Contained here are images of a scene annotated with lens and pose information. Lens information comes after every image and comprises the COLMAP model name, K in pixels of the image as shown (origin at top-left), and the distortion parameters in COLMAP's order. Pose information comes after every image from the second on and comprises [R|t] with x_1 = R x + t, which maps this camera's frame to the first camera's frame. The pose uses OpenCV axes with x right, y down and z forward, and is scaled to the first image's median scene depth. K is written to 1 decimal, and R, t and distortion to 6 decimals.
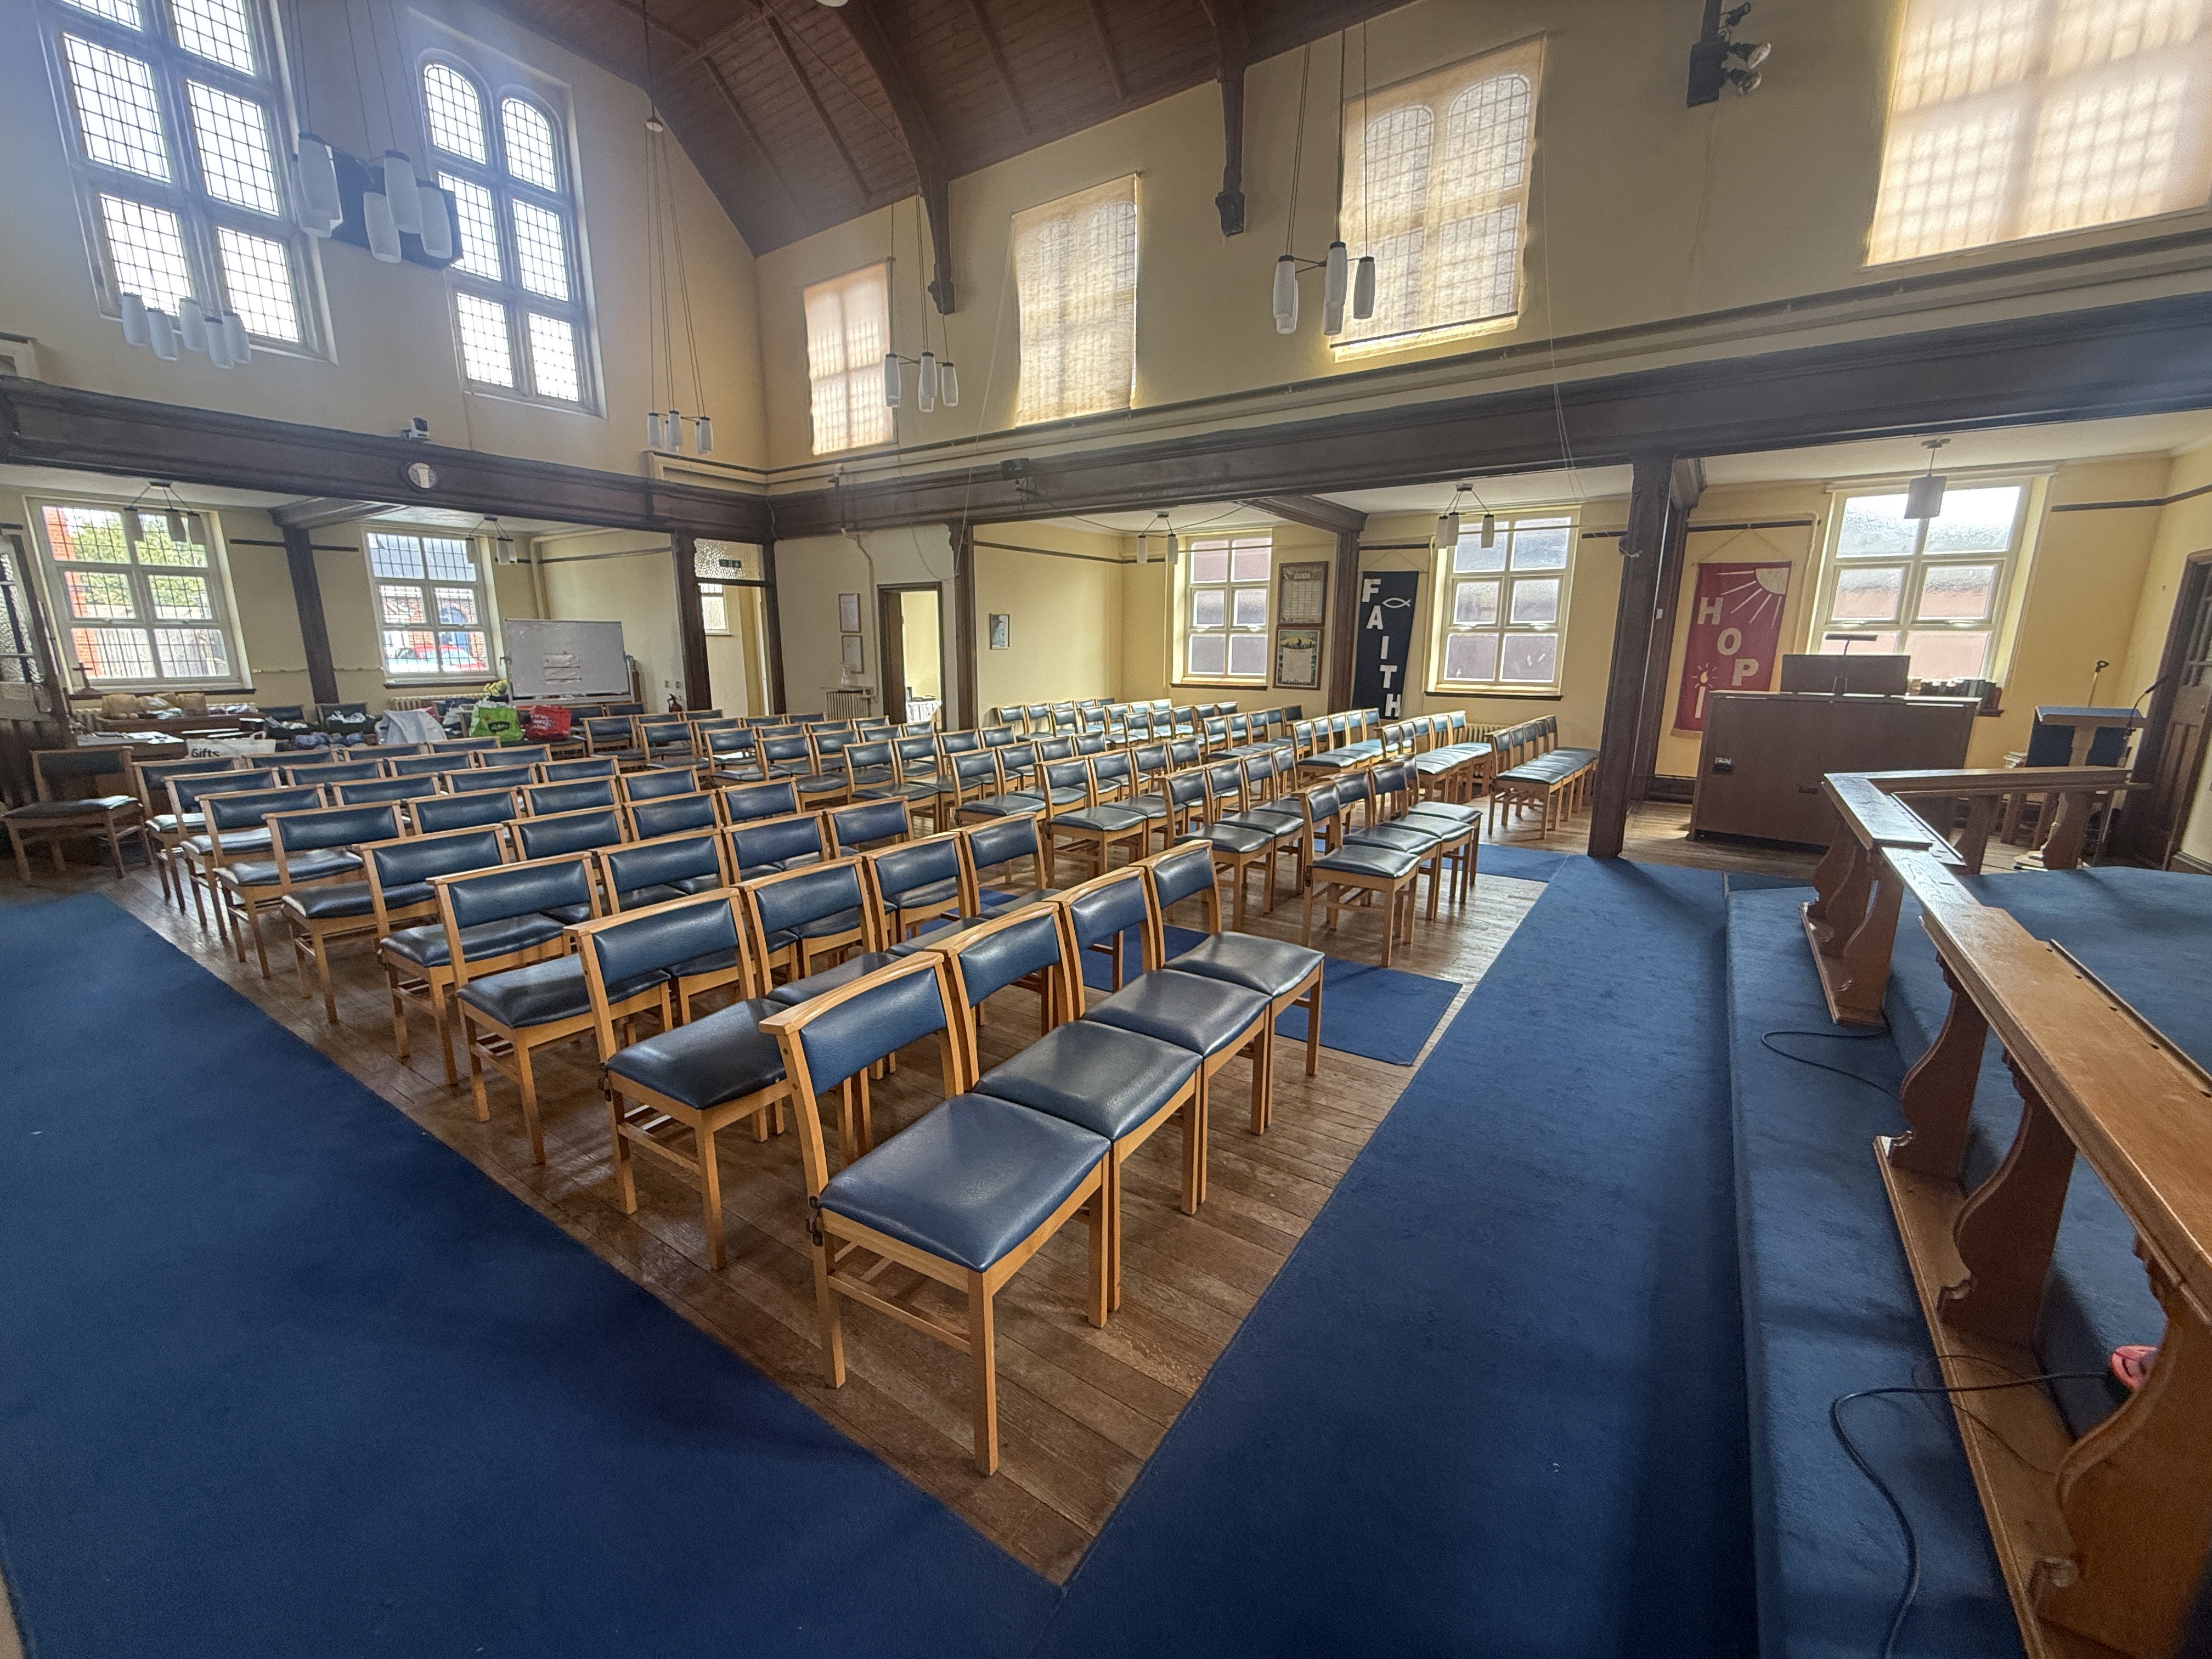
lens RADIAL K [[878.3, 0, 1101.1], [0, 878.3, 833.4], [0, 0, 1]] dist [-0.000385, -0.000627]
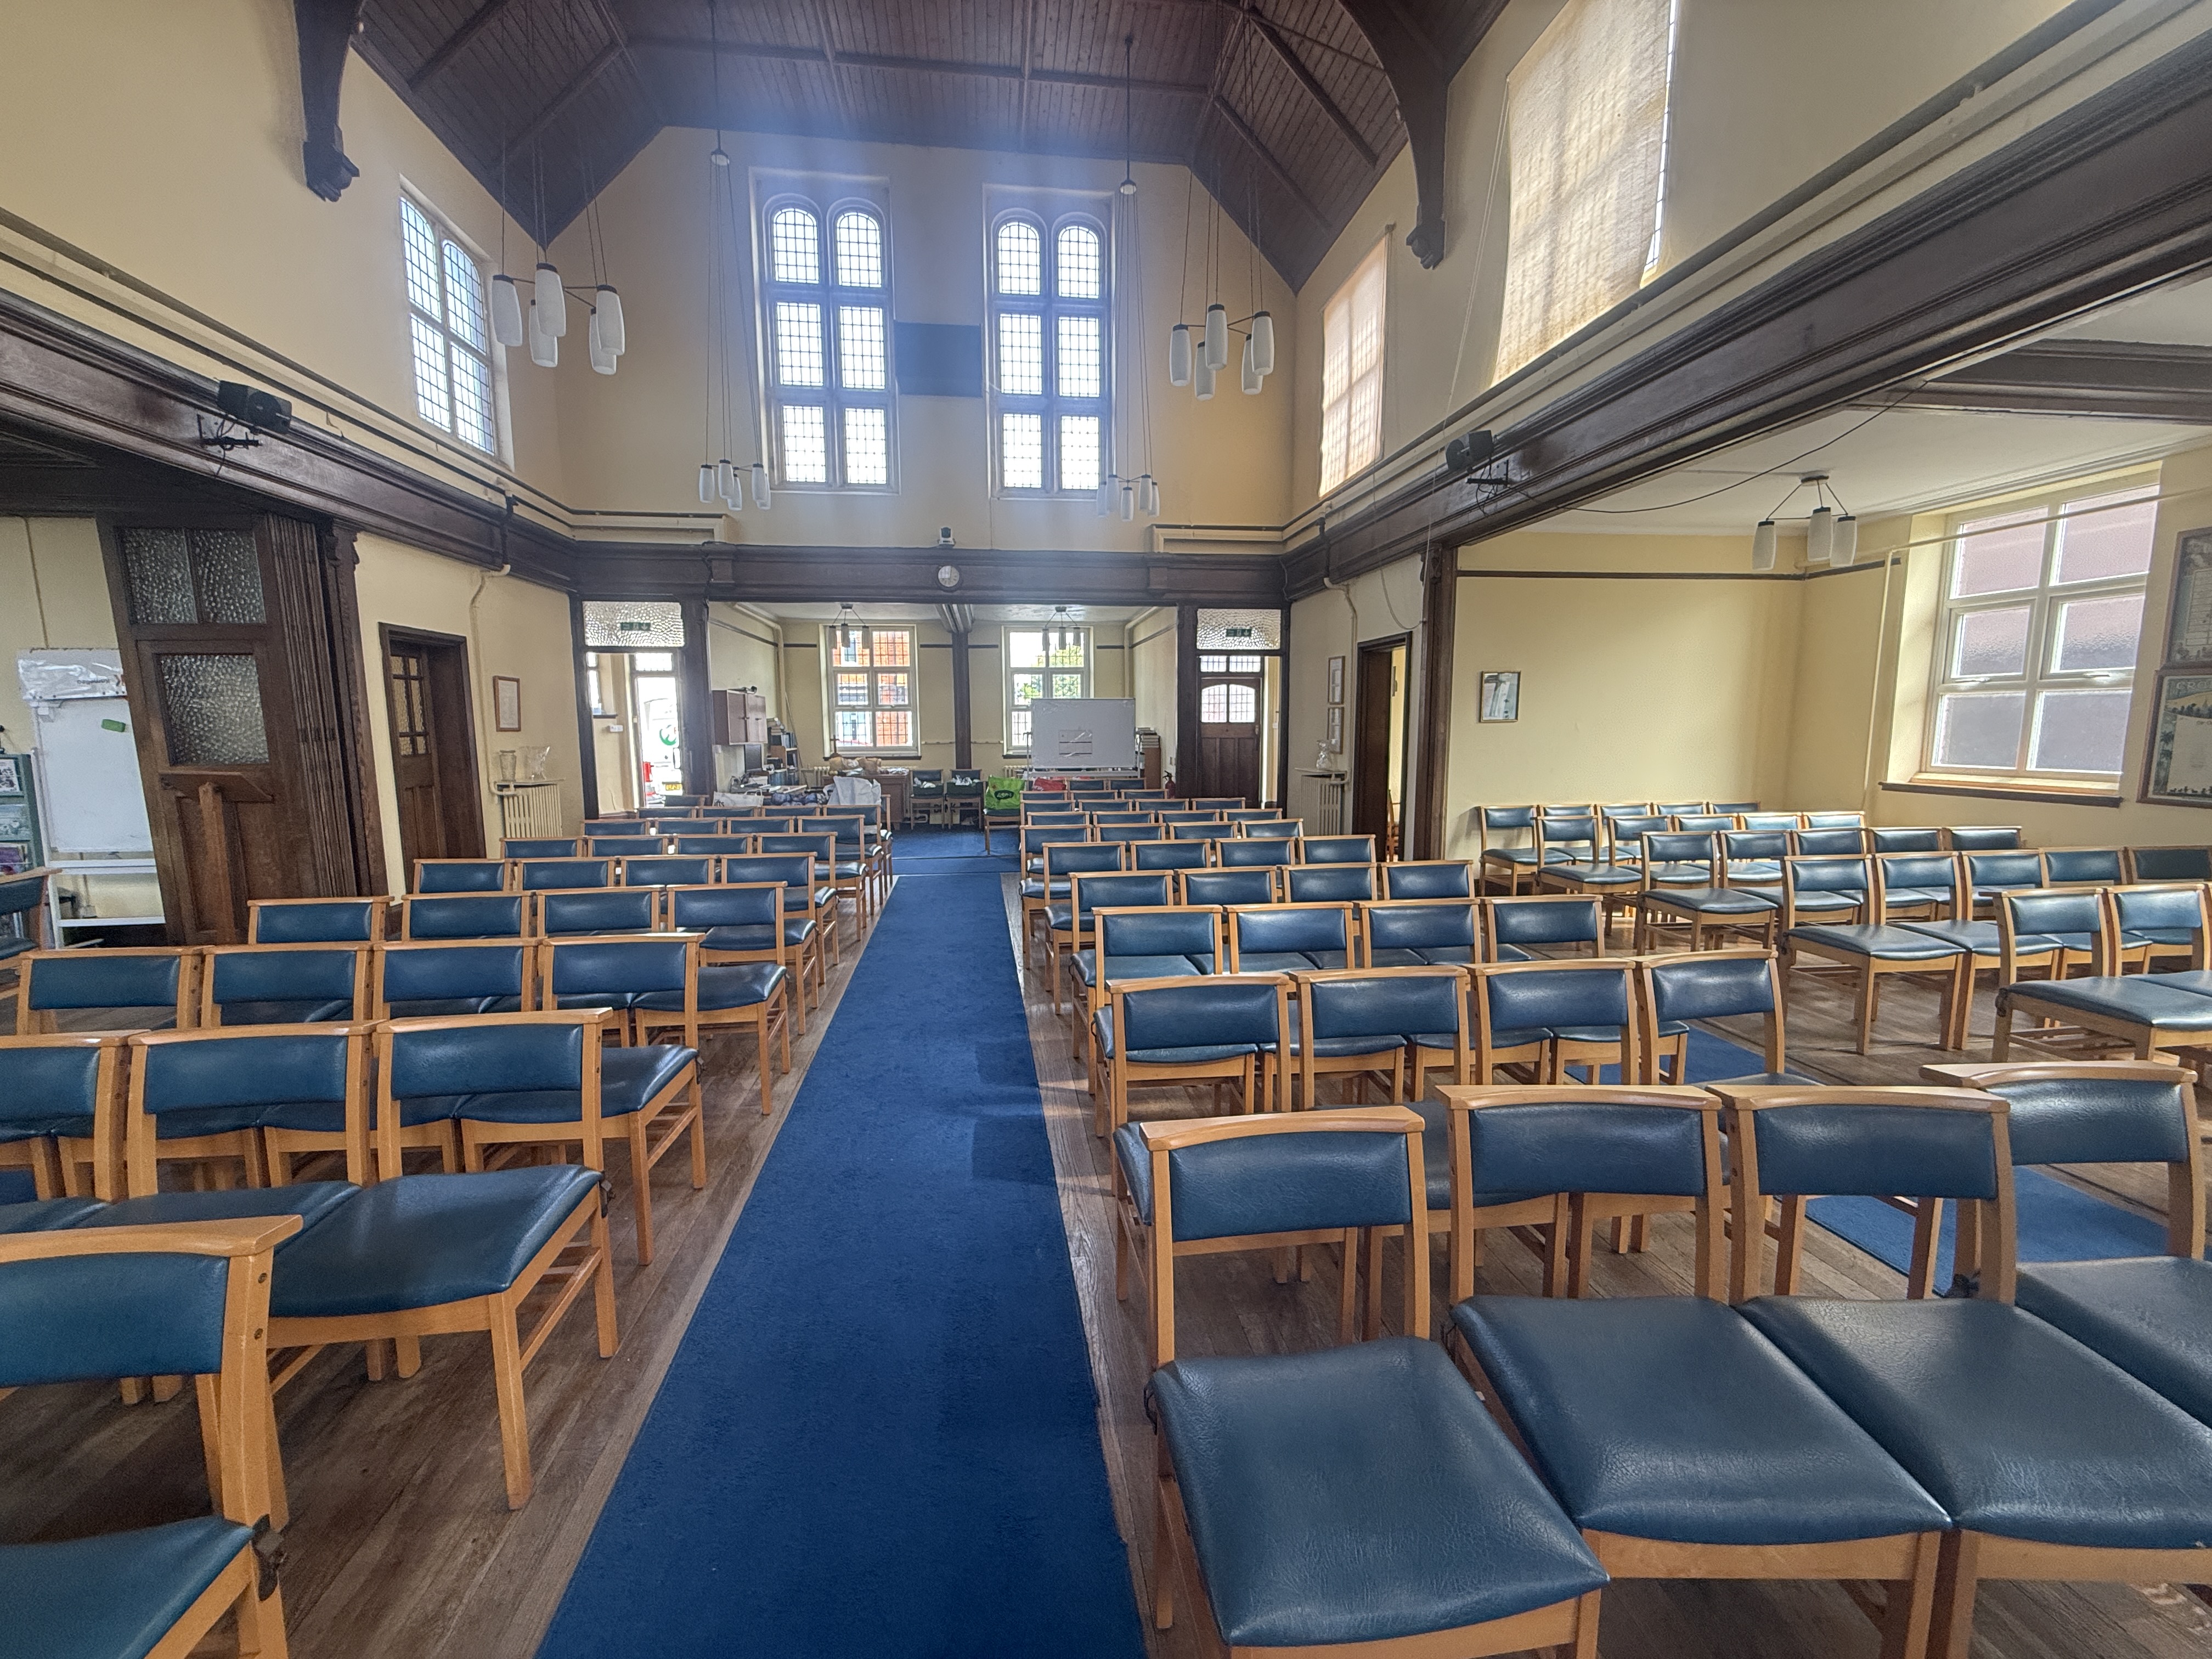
lens RADIAL K [[878.3, 0, 1101.1], [0, 878.3, 833.4], [0, 0, 1]] dist [-0.000385, -0.000627]
pose [[0.663640, 0.086752, -0.743005, 0.205056], [-0.151655, 0.988230, -0.020072, -0.067462], [0.732518, 0.126001, 0.668985, 0.346819]]
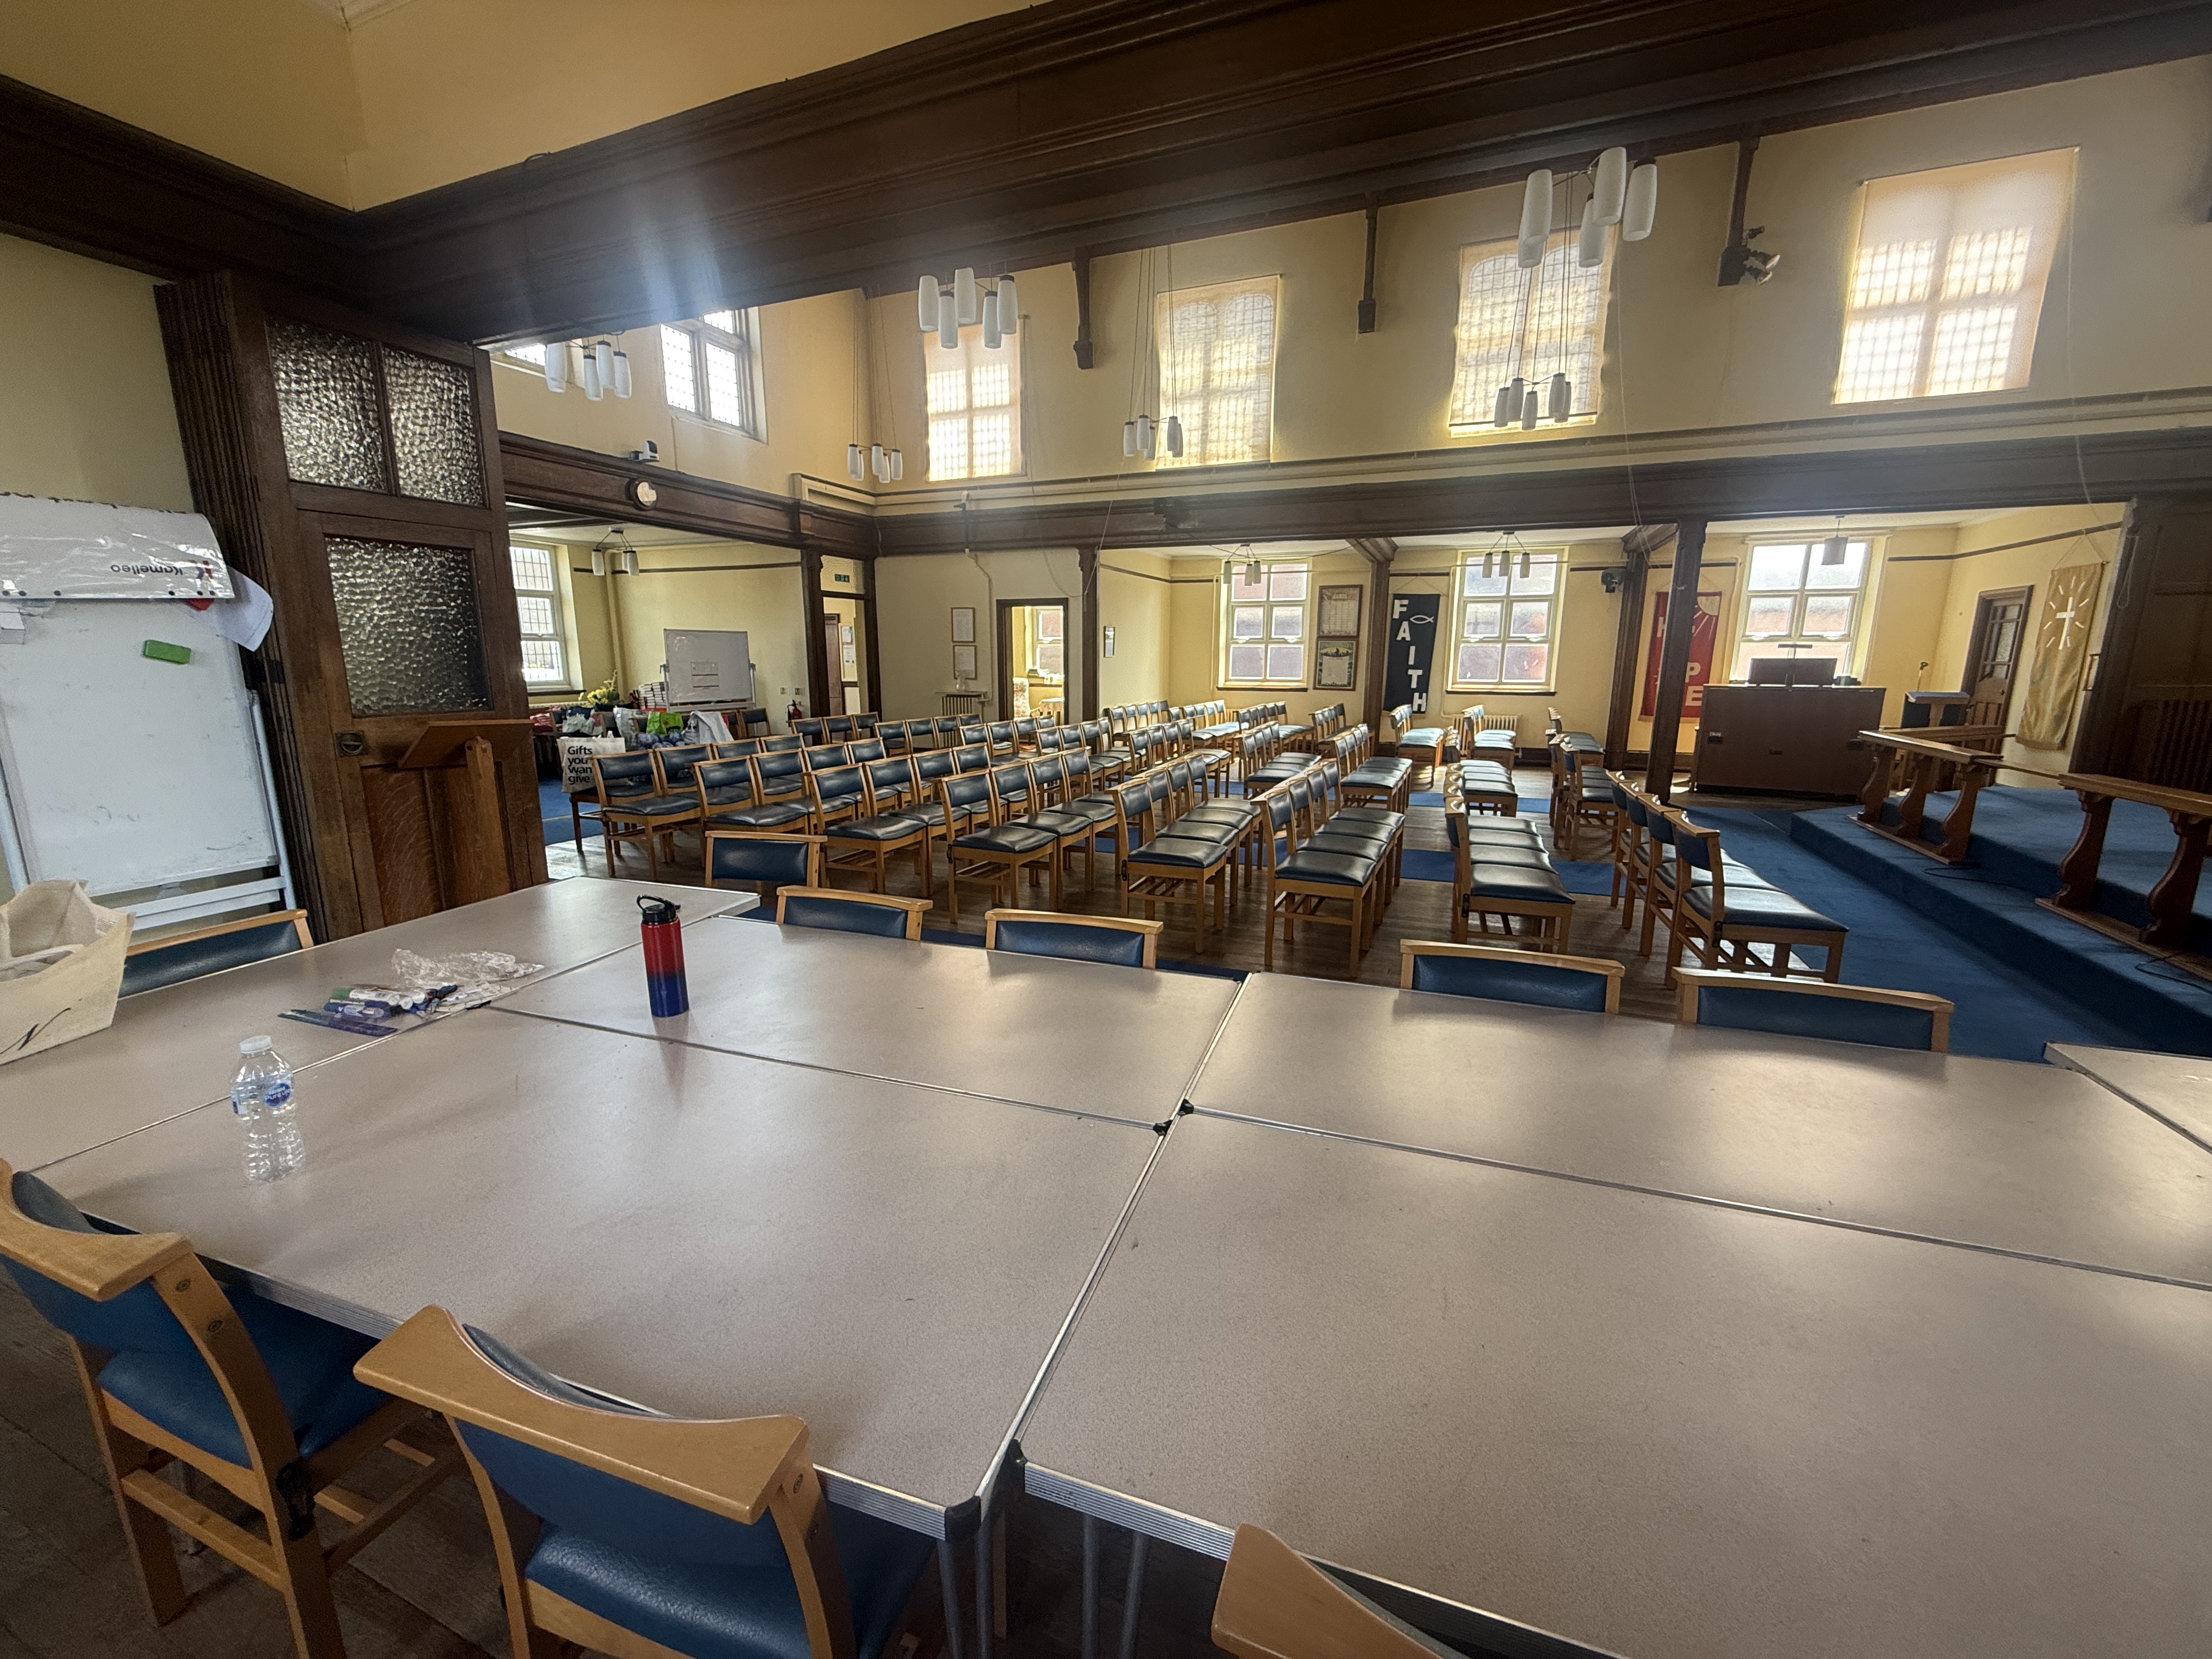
lens RADIAL K [[878.3, 0, 1101.1], [0, 878.3, 833.4], [0, 0, 1]] dist [-0.000385, -0.000627]
pose [[0.978186, -0.042542, 0.203328, -0.388378], [0.045243, 0.998938, -0.008655, 0.031025], [-0.202744, 0.017665, 0.979072, -0.121765]]
